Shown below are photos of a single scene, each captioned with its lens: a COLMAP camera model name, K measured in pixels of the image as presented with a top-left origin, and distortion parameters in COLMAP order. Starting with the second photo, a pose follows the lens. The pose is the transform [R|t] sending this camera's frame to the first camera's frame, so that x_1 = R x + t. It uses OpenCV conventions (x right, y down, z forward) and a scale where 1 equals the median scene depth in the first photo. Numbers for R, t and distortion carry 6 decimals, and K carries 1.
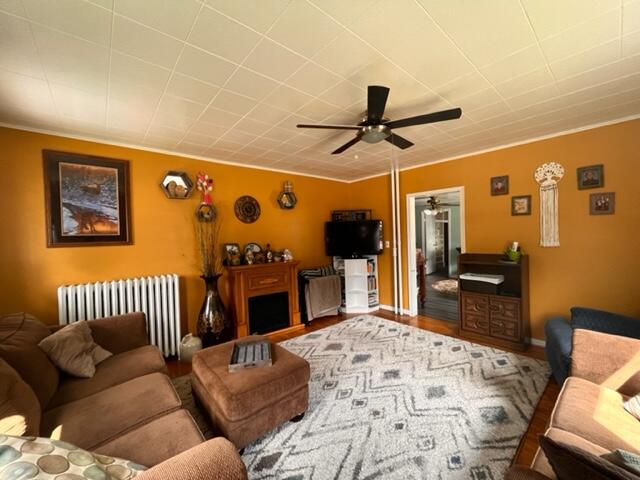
lens RADIAL K [[256.7, 0, 319.8], [0, 256.7, 238.2], [0, 0, 1]] dist [-0.004032, 0.000194]
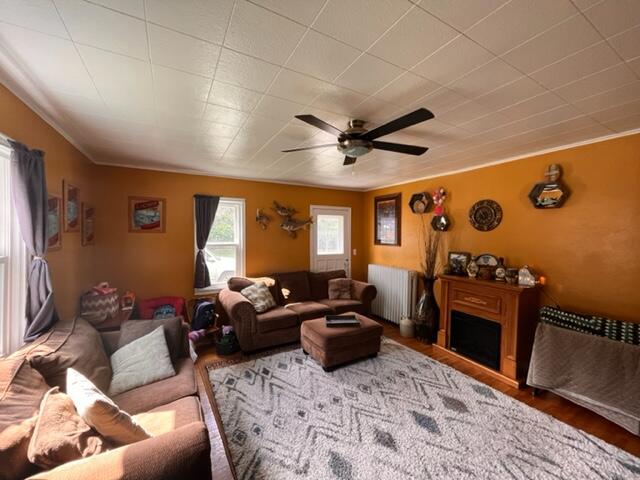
lens RADIAL K [[256.7, 0, 318.0], [0, 256.7, 237.7], [0, 0, 1]] dist [-0.004032, 0.000194]
pose [[-0.188027, 0.039600, -0.981365, 0.742759], [-0.009742, 0.999062, 0.042181, -0.073518], [0.982116, 0.017492, -0.187465, 0.663006]]
